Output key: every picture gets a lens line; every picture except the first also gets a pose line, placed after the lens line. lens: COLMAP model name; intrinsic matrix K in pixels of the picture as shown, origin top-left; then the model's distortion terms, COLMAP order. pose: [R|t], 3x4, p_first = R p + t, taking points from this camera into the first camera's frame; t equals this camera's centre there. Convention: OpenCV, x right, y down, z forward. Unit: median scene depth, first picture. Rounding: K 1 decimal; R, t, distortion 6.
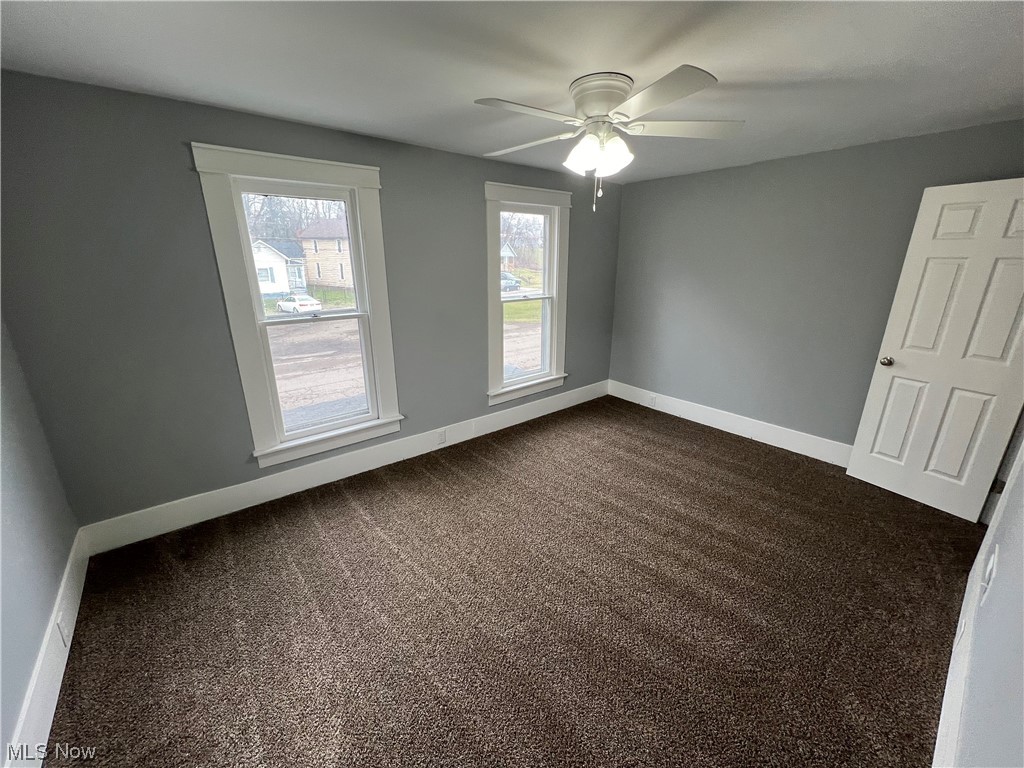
lens RADIAL K [[407.5, 0, 510.7], [0, 407.5, 382.5], [0, 0, 1]] dist [-0.001466, 0.000159]
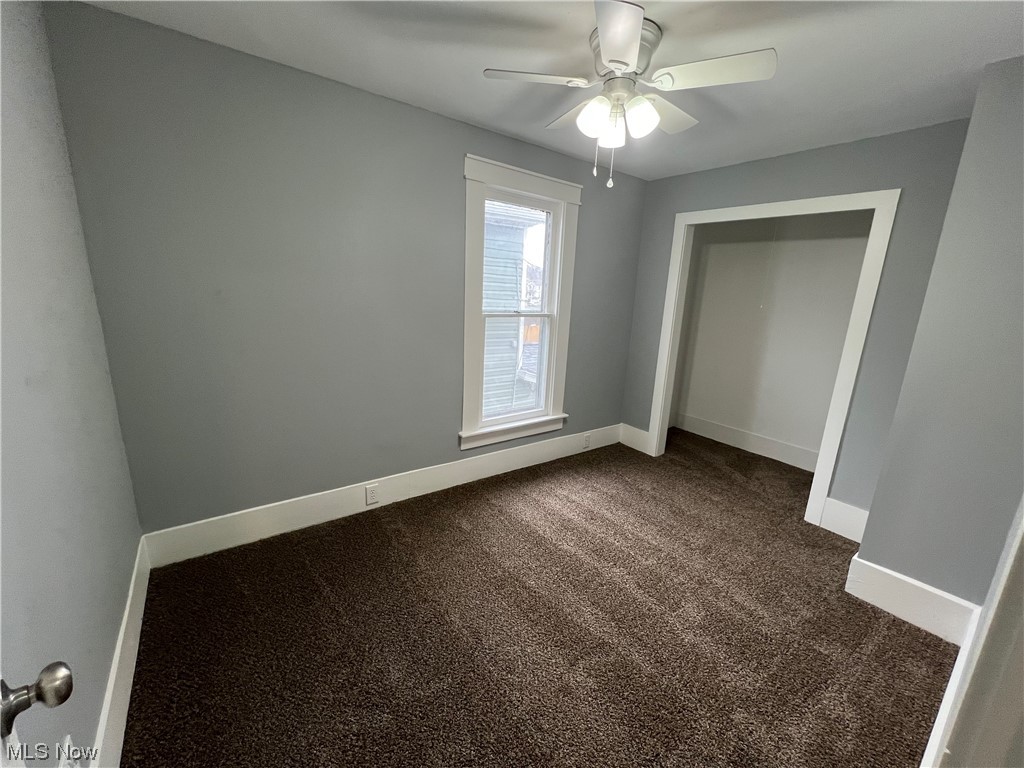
lens RADIAL K [[407.5, 0, 510.7], [0, 407.5, 382.5], [0, 0, 1]] dist [-0.001466, 0.000159]
pose [[0.998012, 0.054407, -0.031795, 0.055712], [-0.057090, 0.994245, -0.090651, -0.005321], [0.026680, 0.092286, 0.995375, 0.237245]]
